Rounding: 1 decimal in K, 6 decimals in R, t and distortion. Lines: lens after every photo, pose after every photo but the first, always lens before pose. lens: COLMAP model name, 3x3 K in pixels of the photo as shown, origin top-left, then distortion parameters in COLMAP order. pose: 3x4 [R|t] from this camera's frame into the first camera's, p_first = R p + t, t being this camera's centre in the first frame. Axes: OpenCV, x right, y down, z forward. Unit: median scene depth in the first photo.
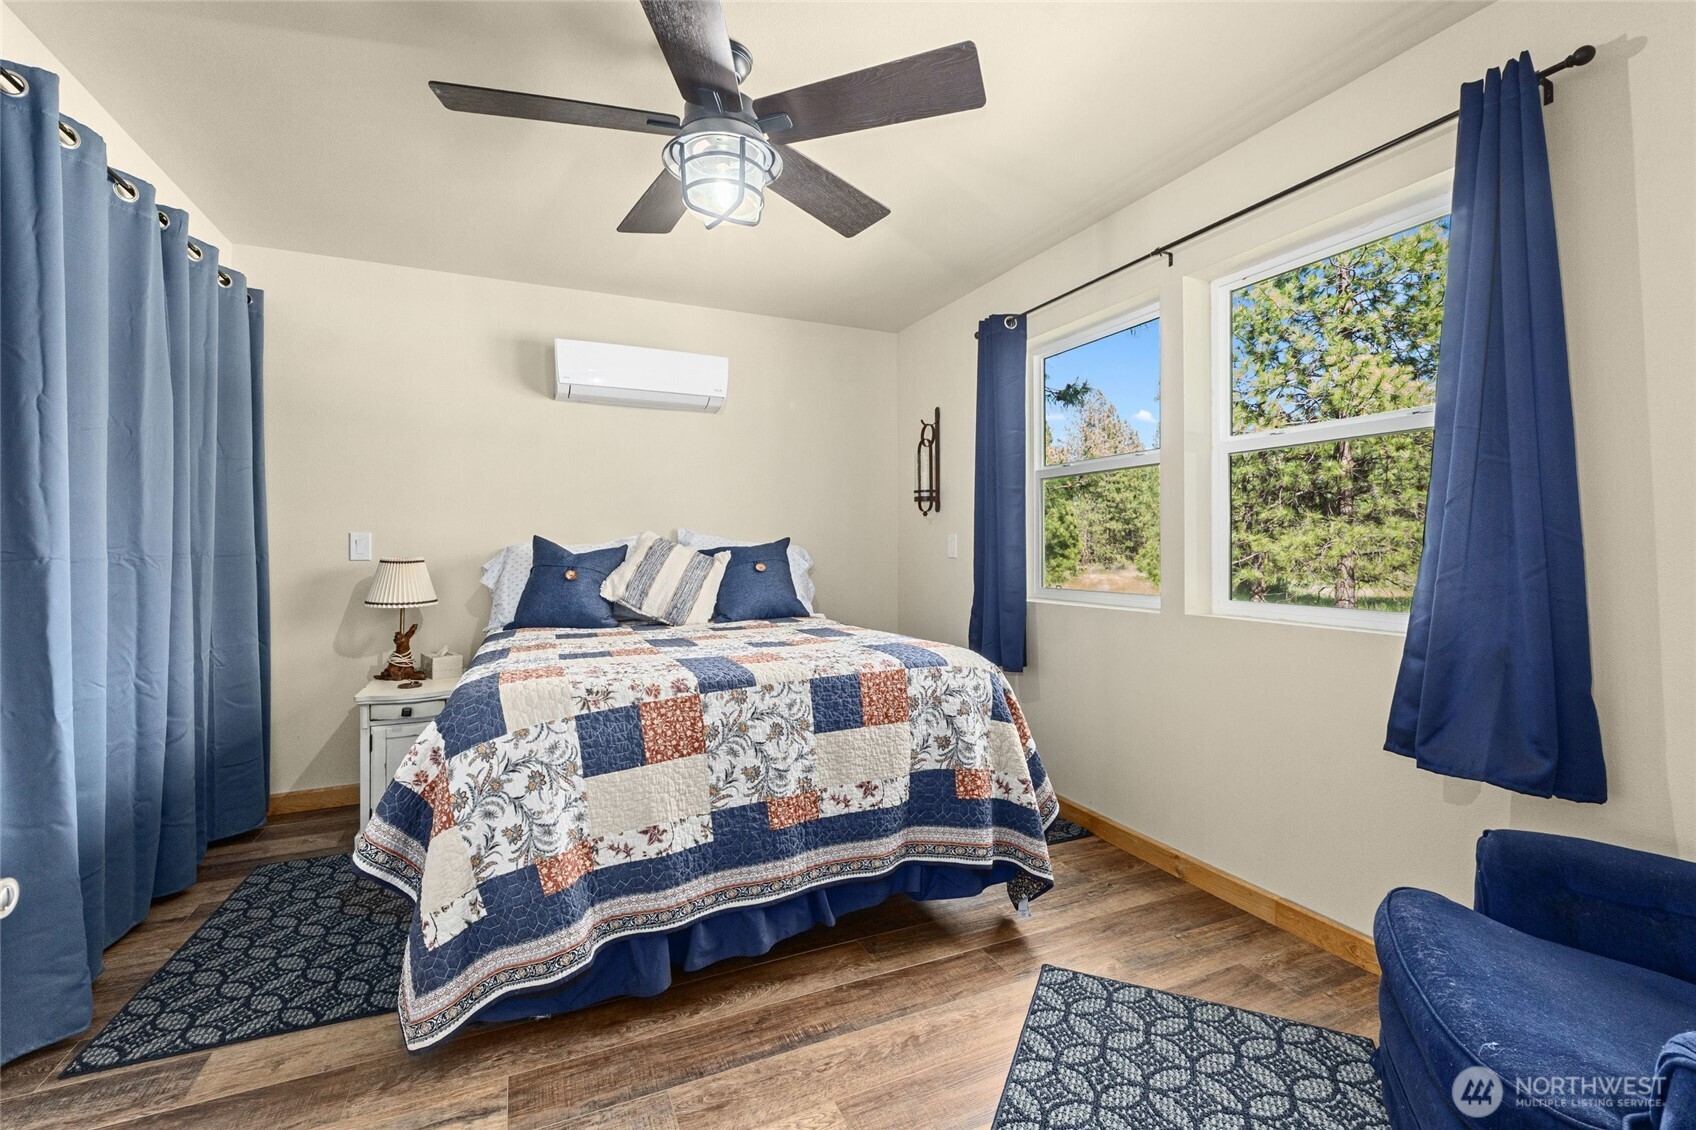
lens RADIAL K [[716.4, 0, 852.6], [0, 716.4, 555.4], [0, 0, 1]] dist [-0.006477, 0.000650]
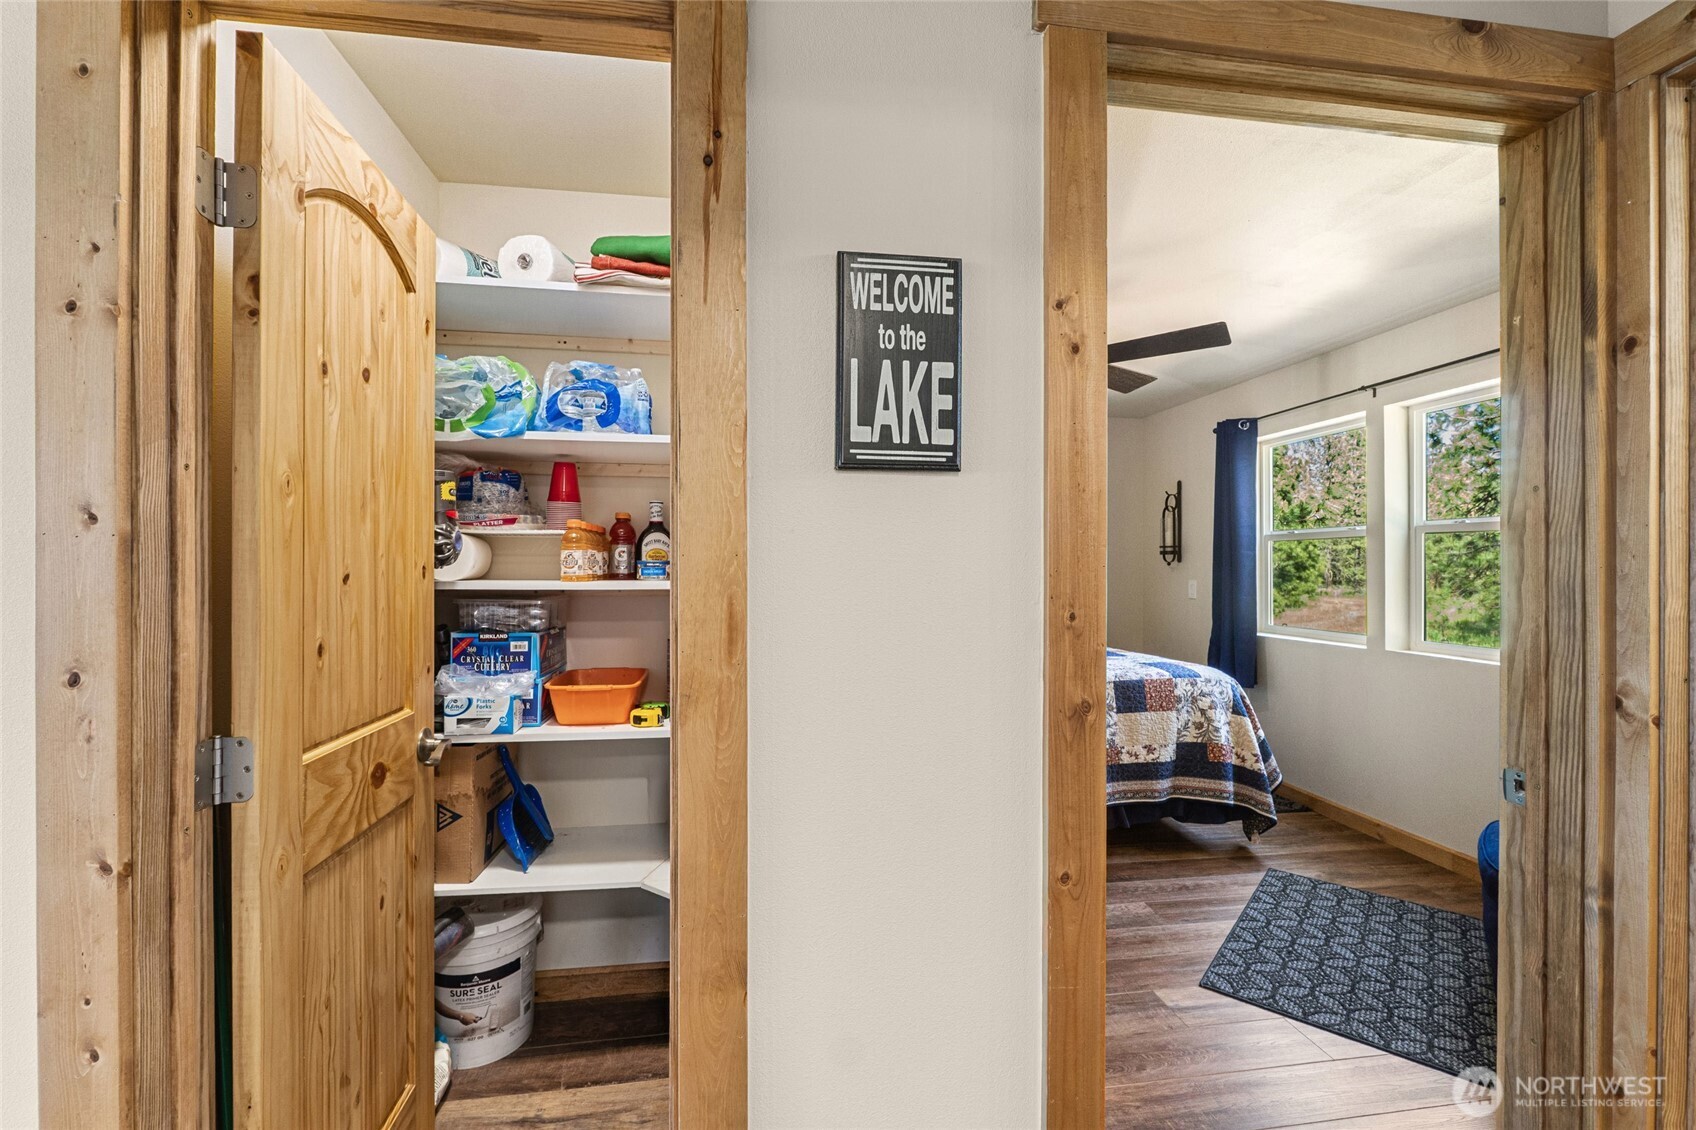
lens RADIAL K [[716.4, 0, 840.4], [0, 716.4, 567.0], [0, 0, 1]] dist [-0.006477, 0.000650]
pose [[0.958993, 0.003761, -0.283404, -0.183870], [-0.005777, 0.999964, -0.006278, -0.074681], [0.283370, 0.007658, 0.958980, -0.734542]]
